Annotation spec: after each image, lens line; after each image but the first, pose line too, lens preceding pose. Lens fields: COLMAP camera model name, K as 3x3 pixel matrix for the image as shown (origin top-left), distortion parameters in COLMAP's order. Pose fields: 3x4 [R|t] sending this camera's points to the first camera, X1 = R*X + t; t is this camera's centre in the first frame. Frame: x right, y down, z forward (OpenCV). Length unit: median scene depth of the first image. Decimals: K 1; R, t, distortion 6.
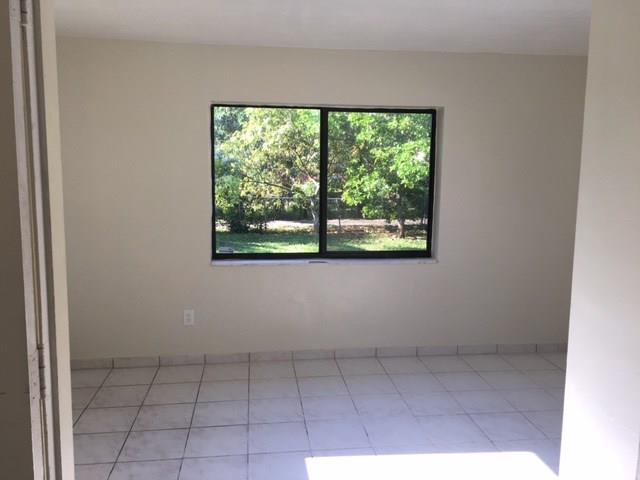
lens RADIAL K [[541.3, 0, 320.0], [0, 541.3, 240.0], [0, 0, 1]] dist [0.006953, 0.001966]
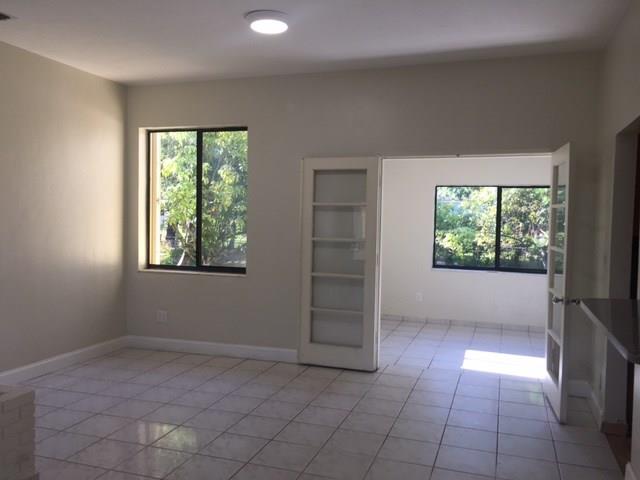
lens RADIAL K [[541.3, 0, 320.0], [0, 541.3, 240.0], [0, 0, 1]] dist [0.006953, 0.001966]
pose [[0.897332, 0.019026, -0.440945, 0.083681], [-0.063179, 0.994319, -0.085668, 0.038895], [0.436810, 0.104731, 0.893436, -0.259940]]
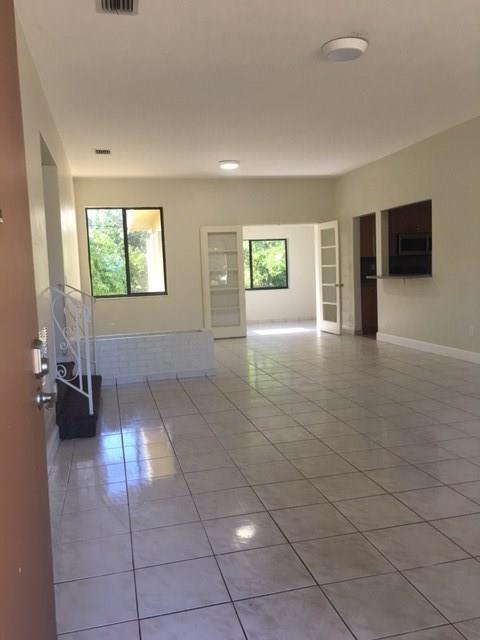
lens RADIAL K [[541.3, 0, 240.0], [0, 541.3, 320.0], [0, 0, 1]] dist [0.006953, 0.001966]
pose [[0.991730, -0.067129, 0.109390, -0.125105], [0.072189, 0.996465, -0.042973, 0.100722], [-0.106119, 0.050514, 0.993070, -0.606545]]
